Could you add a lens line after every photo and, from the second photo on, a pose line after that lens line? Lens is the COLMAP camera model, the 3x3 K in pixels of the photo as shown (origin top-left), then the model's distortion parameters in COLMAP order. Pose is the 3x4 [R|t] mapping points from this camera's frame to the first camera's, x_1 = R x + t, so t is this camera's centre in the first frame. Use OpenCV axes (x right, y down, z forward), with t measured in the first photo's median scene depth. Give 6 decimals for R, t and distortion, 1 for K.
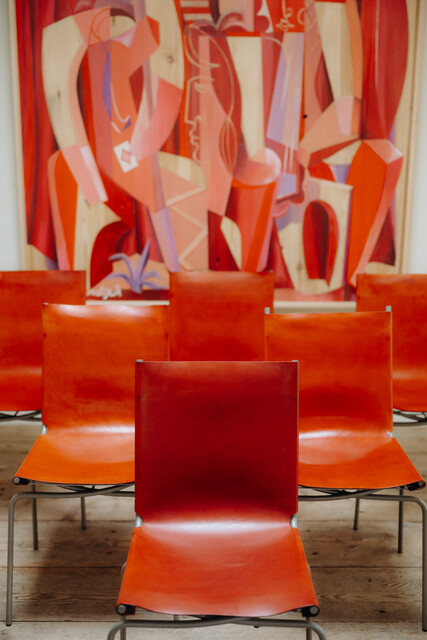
lens RADIAL K [[812.0, 0, 213.5], [0, 812.0, 320.0], [0, 0, 1]] dist [0.002775, -0.009721]
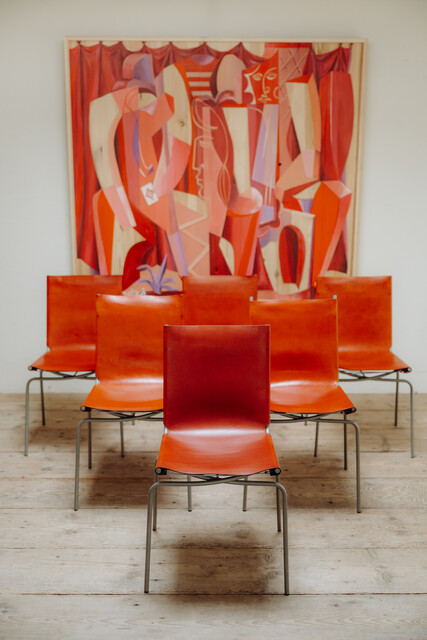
lens RADIAL K [[692.3, 0, 213.5], [0, 692.3, 320.0], [0, 0, 1]] dist [-0.000950, 0.001572]
pose [[0.999991, -0.004239, 0.000731, -0.001661], [0.004253, 0.999778, -0.020638, 0.037733], [-0.000643, 0.020641, 0.999787, -0.171498]]
